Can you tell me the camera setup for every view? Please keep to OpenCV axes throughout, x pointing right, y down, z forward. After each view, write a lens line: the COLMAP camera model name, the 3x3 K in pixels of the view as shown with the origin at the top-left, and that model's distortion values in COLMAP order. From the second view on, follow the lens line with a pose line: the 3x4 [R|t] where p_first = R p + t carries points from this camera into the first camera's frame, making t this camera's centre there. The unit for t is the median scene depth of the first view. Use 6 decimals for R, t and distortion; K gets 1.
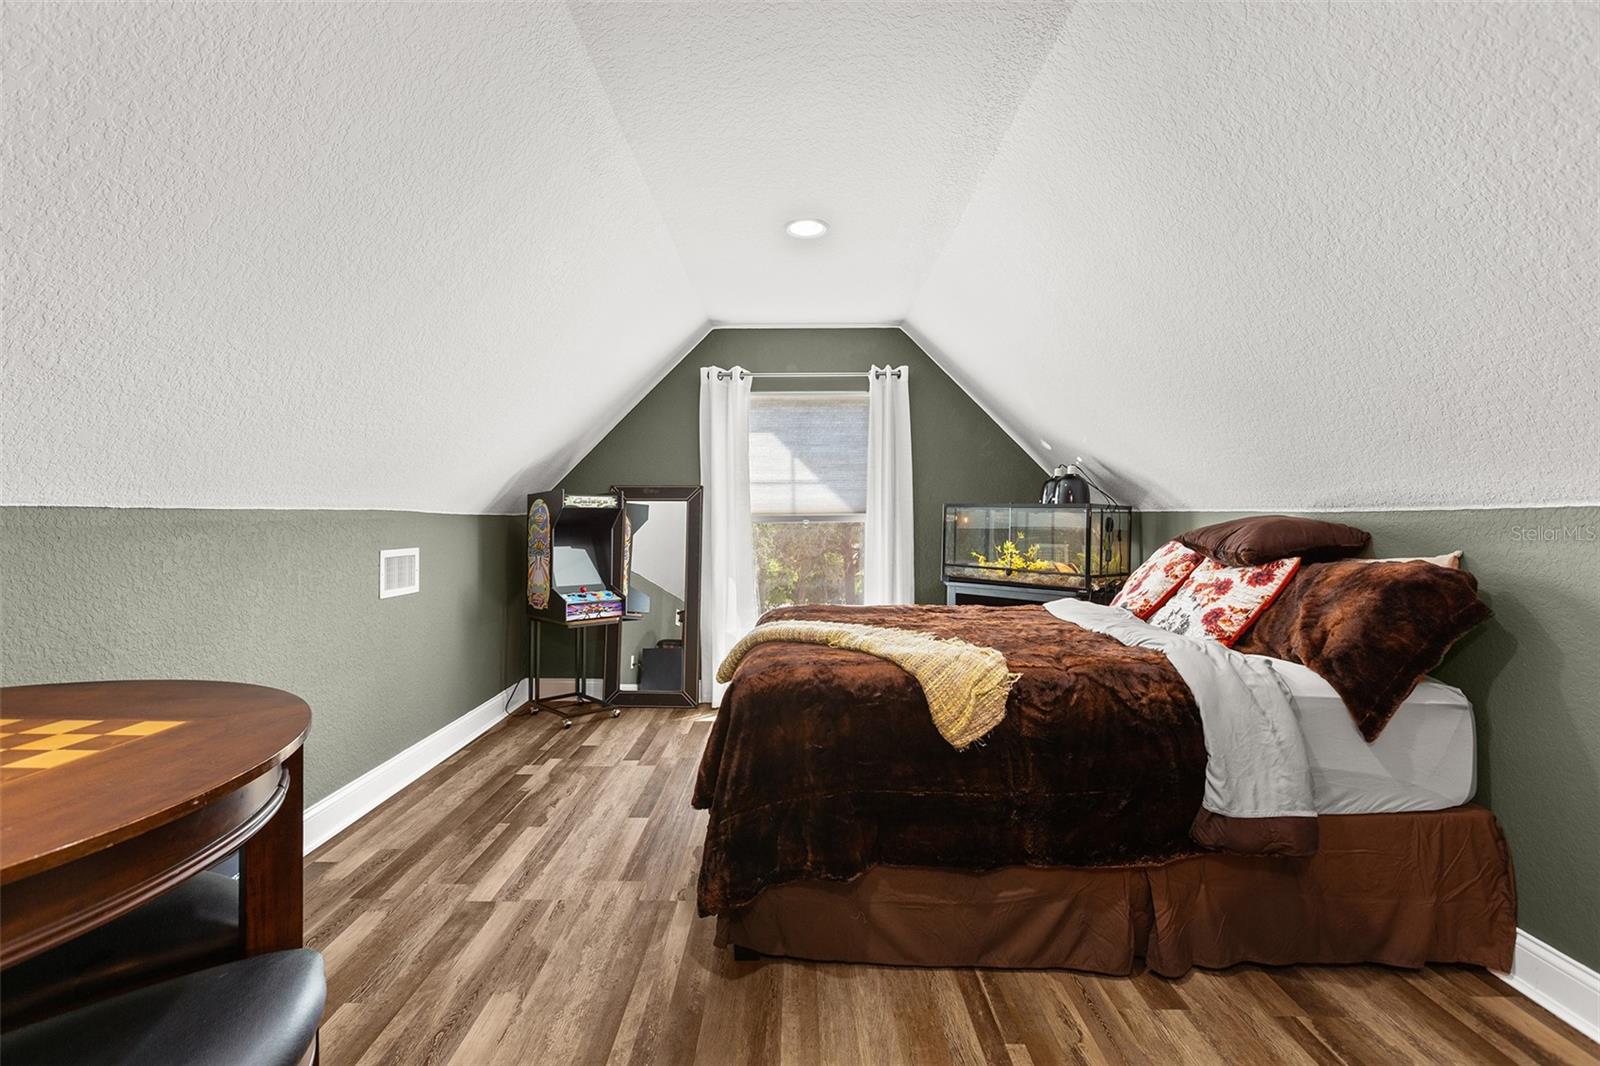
lens RADIAL K [[713.9, 0, 795.5], [0, 713.9, 527.7], [0, 0, 1]] dist [-0.001091, -0.000137]
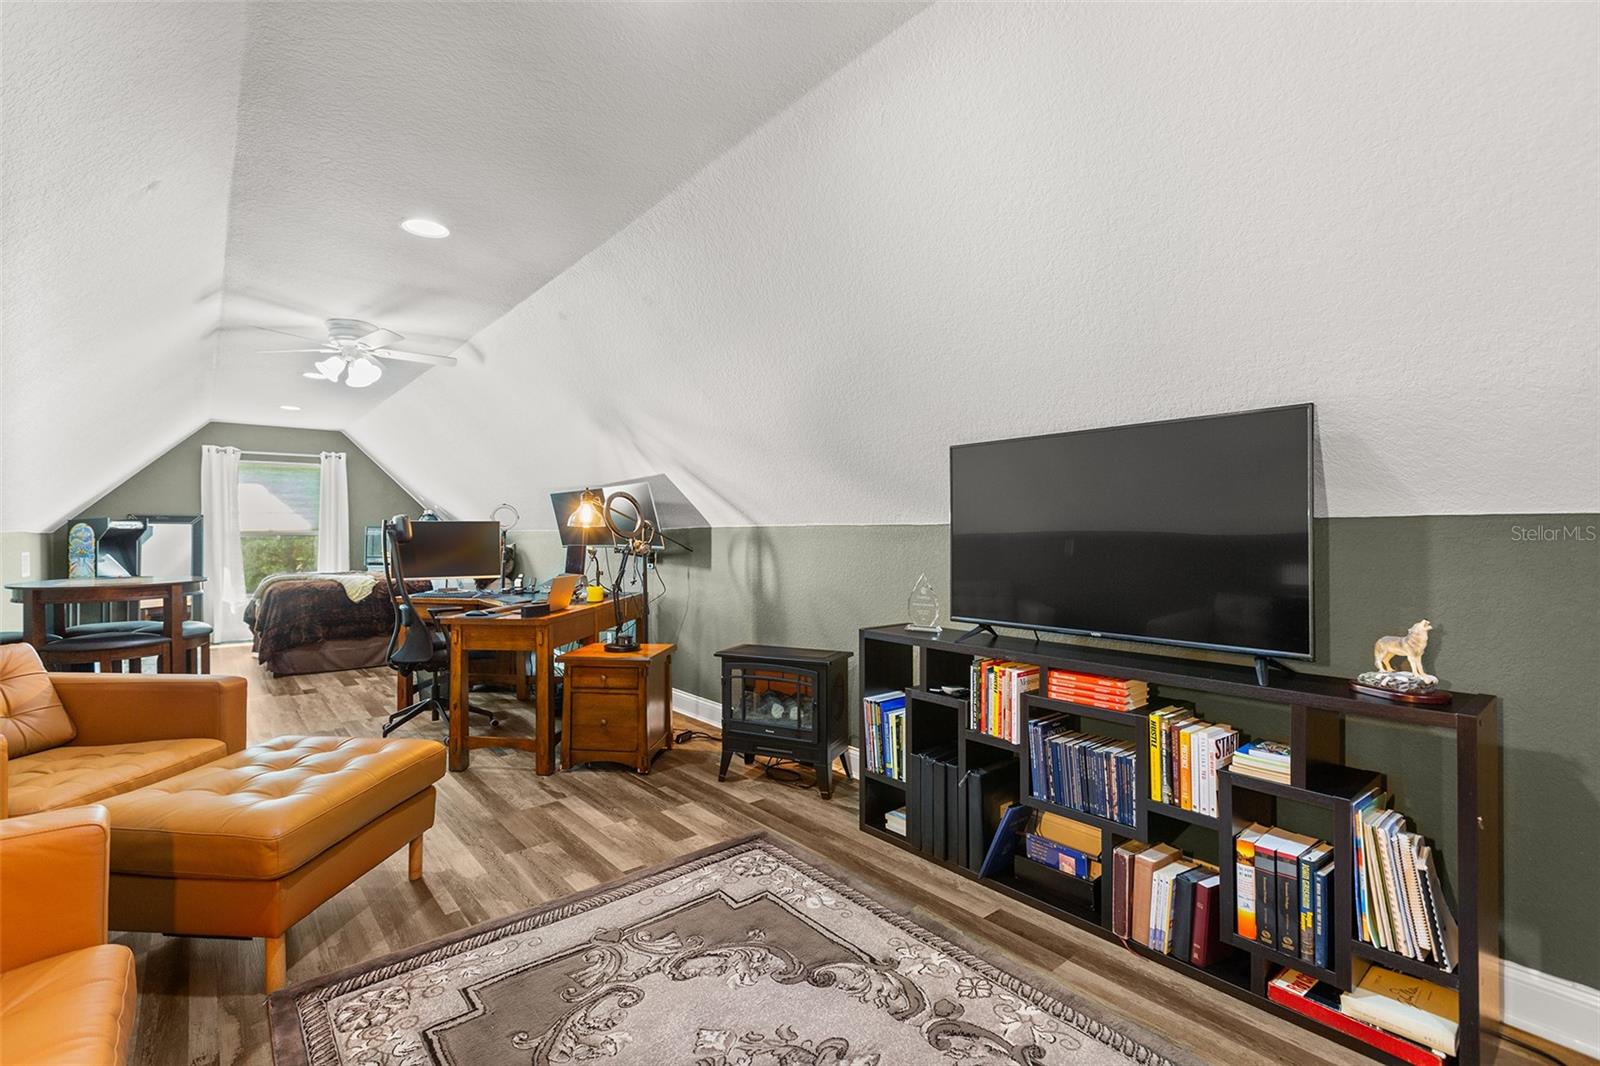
lens RADIAL K [[713.9, 0, 792.2], [0, 713.9, 530.5], [0, 0, 1]] dist [-0.001091, -0.000137]
pose [[0.768067, 0.000509, 0.640369, -0.143245], [0.008277, 0.999908, -0.010722, 0.007432], [-0.640315, 0.013536, 0.767993, -1.197249]]
